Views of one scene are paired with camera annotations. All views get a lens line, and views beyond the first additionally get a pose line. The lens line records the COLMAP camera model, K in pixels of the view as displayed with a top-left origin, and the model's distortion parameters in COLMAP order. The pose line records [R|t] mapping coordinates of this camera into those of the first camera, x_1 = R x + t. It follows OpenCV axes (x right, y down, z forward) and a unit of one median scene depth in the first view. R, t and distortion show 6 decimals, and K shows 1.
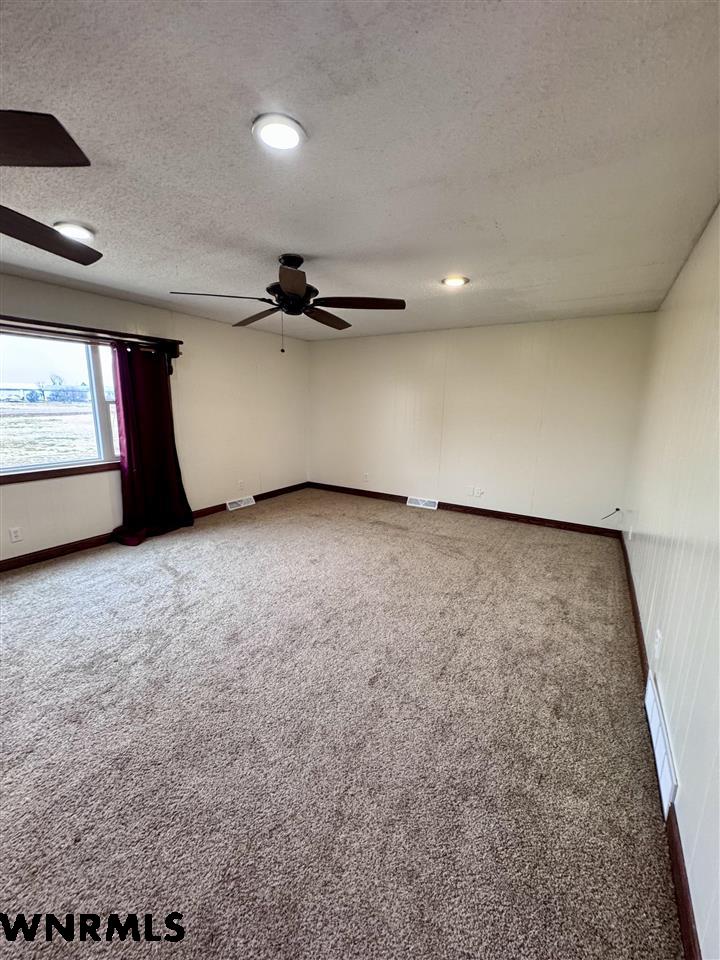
lens RADIAL K [[383.1, 0, 360.2], [0, 383.1, 479.1], [0, 0, 1]] dist [0.002711, 0.000009]
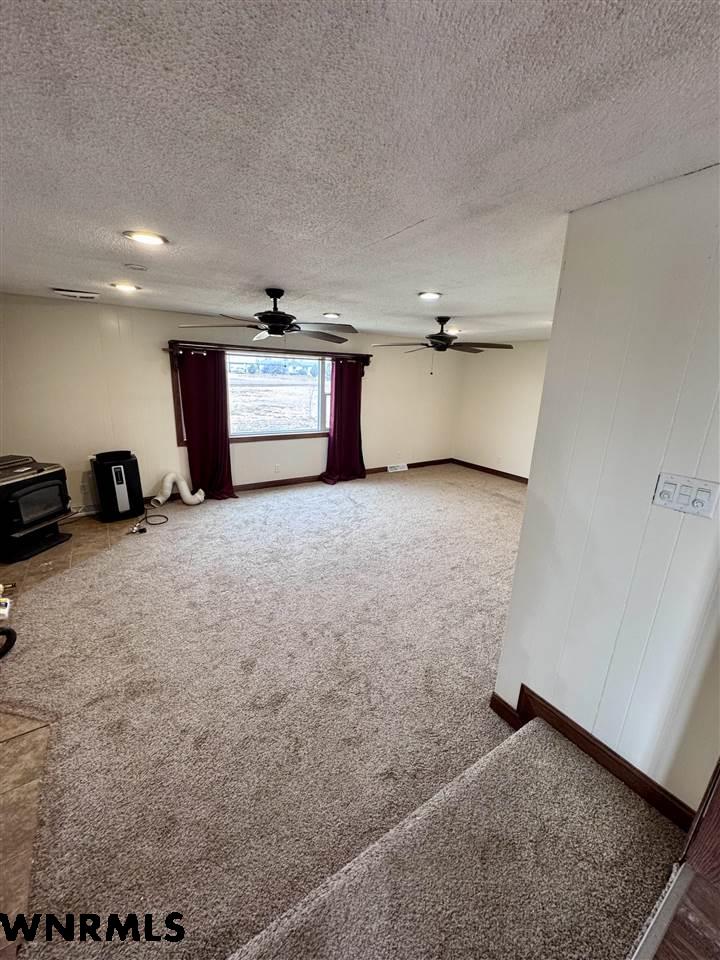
lens RADIAL K [[383.1, 0, 357.1], [0, 383.1, 481.0], [0, 0, 1]] dist [0.002711, 0.000009]
pose [[0.908081, 0.131282, -0.397686, 0.150587], [-0.104496, 0.990589, 0.088401, 0.003863], [0.405549, -0.038719, 0.913253, -0.434441]]
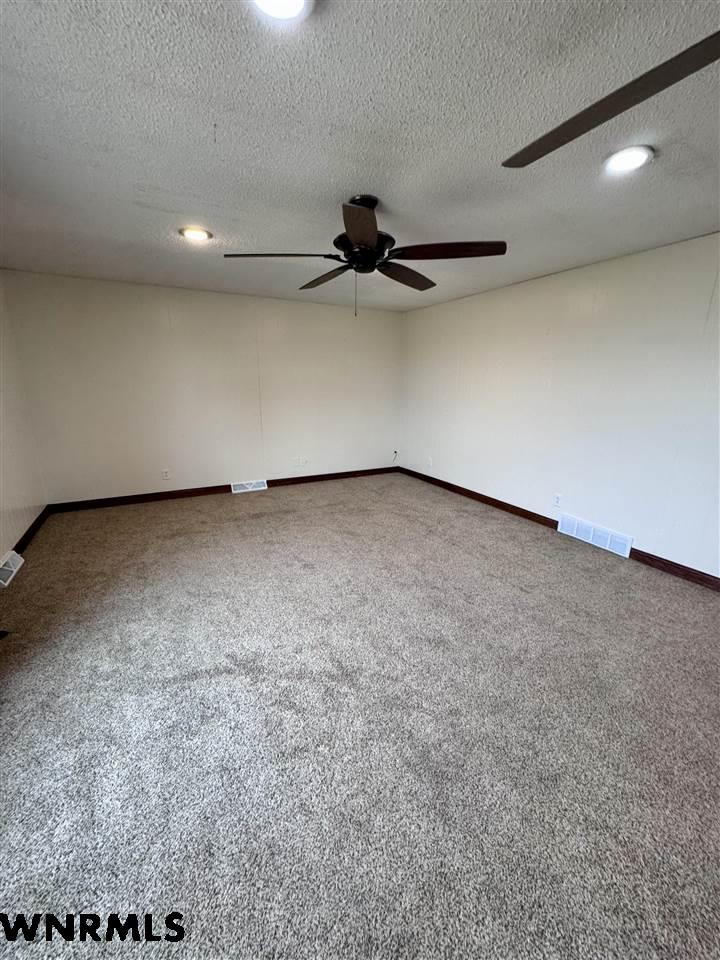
lens RADIAL K [[383.1, 0, 364.4], [0, 383.1, 483.5], [0, 0, 1]] dist [0.002711, 0.000009]
pose [[0.489620, -0.236802, 0.839164, -0.668538], [0.167195, 0.970054, 0.176186, -0.085239], [-0.855756, 0.054040, 0.514550, 0.406975]]
